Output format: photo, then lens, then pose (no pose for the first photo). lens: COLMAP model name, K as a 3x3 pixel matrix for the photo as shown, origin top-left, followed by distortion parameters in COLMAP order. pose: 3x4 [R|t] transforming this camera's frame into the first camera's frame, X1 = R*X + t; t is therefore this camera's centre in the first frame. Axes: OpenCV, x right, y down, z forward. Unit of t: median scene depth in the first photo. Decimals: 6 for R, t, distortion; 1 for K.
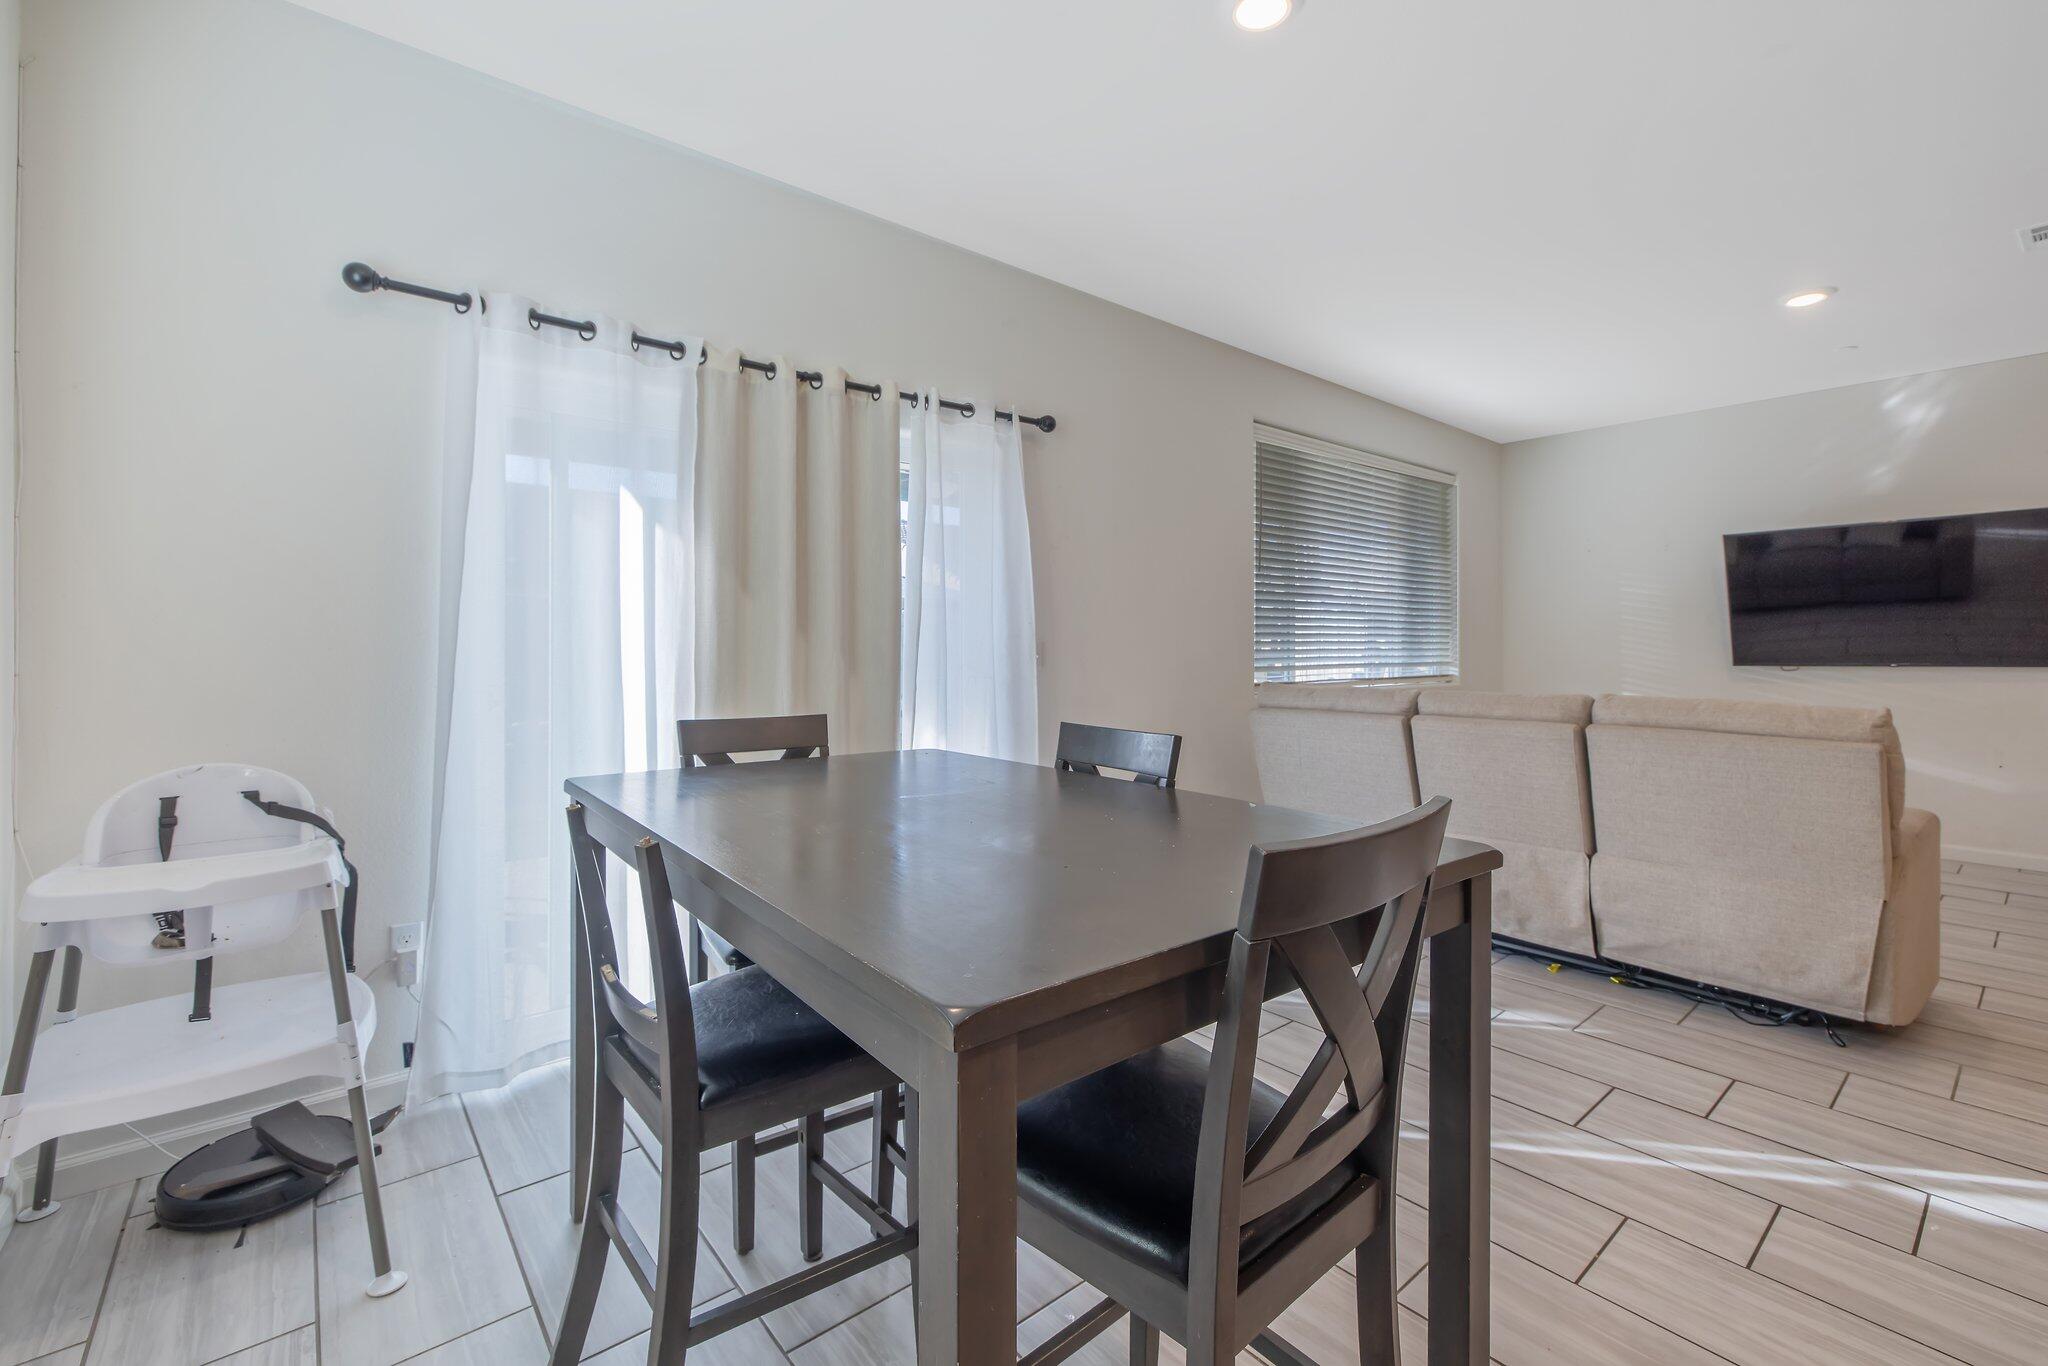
lens RADIAL K [[863.6, 0, 1027.6], [0, 863.6, 657.7], [0, 0, 1]] dist [-0.001349, -0.000257]
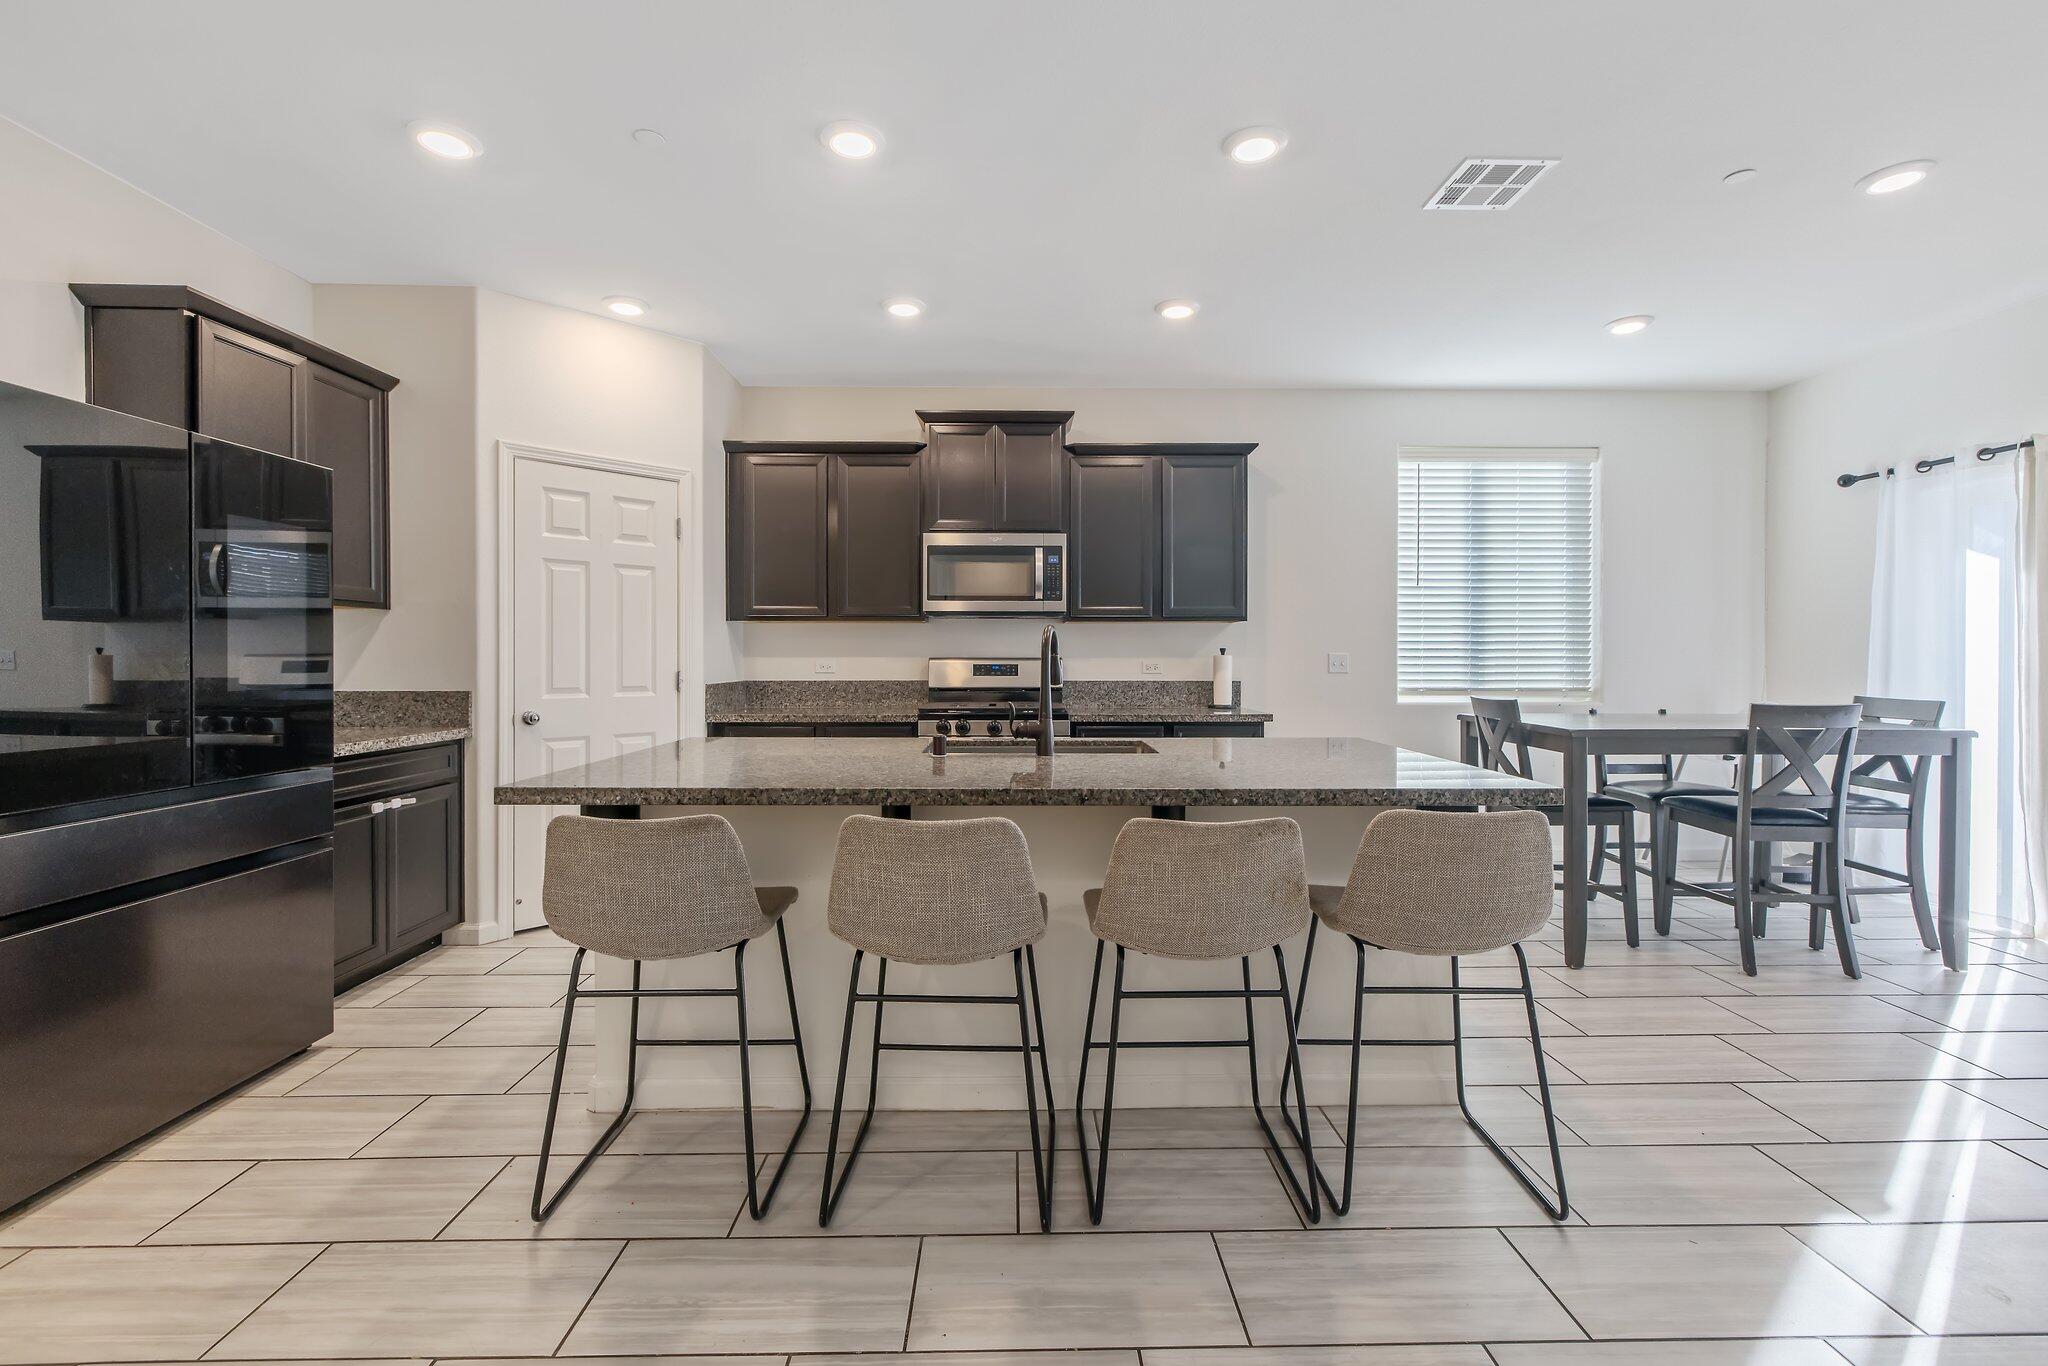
lens RADIAL K [[870.1, 0, 1028.4], [0, 870.1, 659.6], [0, 0, 1]] dist [0.000434, 0.000015]
pose [[-0.627688, 0.004297, -0.778453, 1.853477], [-0.006993, 0.999913, 0.011159, -0.008589], [0.778434, 0.012448, -0.627603, 0.672916]]
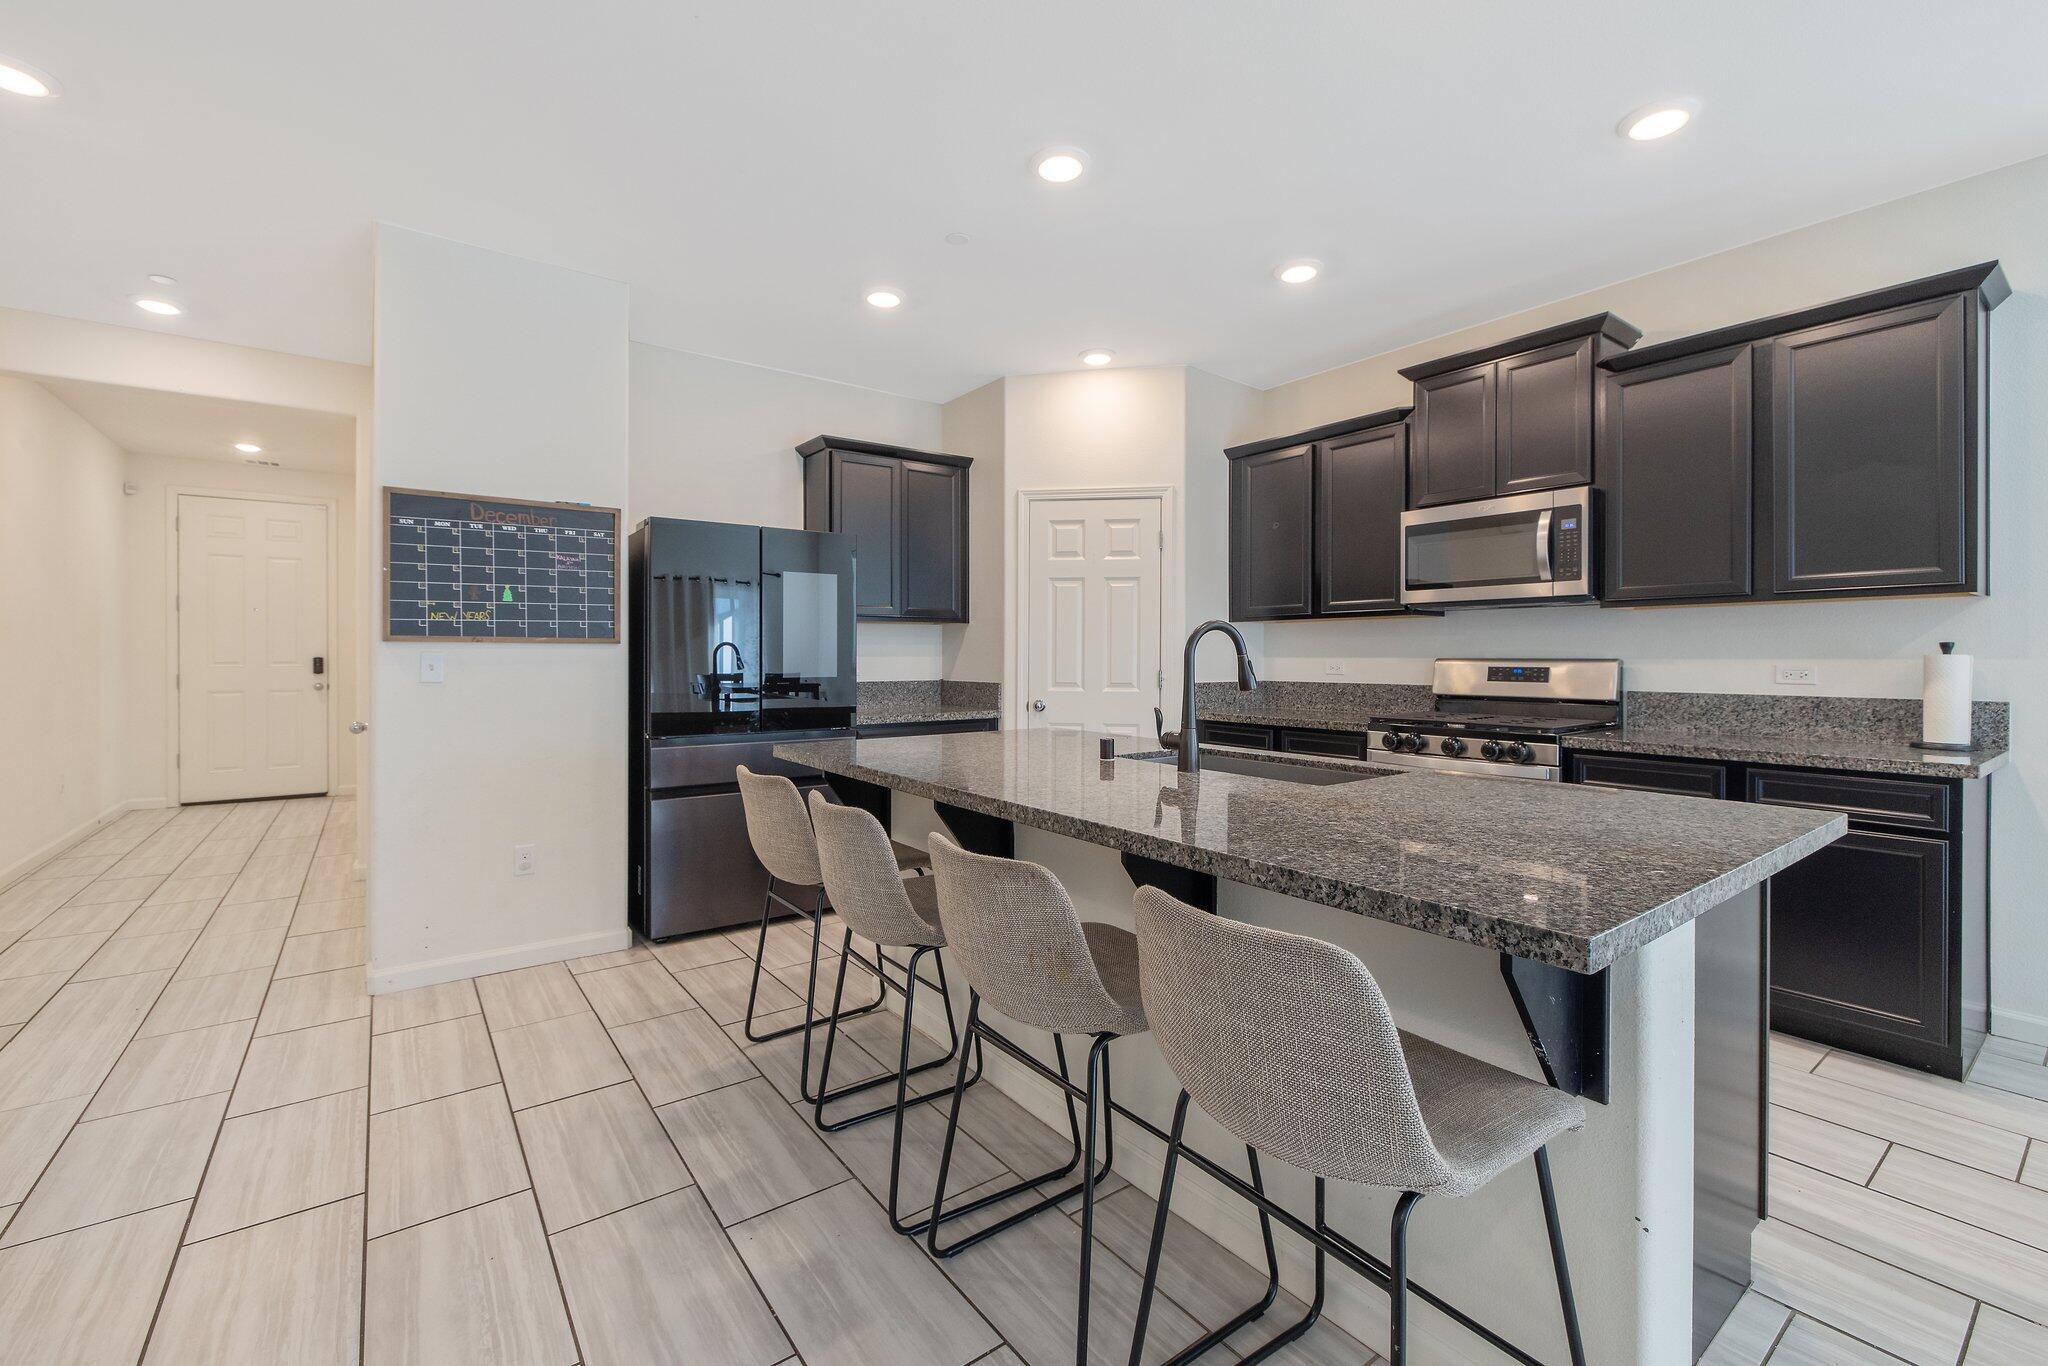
lens RADIAL K [[863.6, 0, 1027.6], [0, 863.6, 657.7], [0, 0, 1]] dist [-0.001349, -0.000257]
pose [[-0.998400, 0.001037, 0.056531, 1.130225], [0.001674, 0.999936, 0.011215, -0.010386], [-0.056515, 0.011292, -0.998338, 0.944018]]
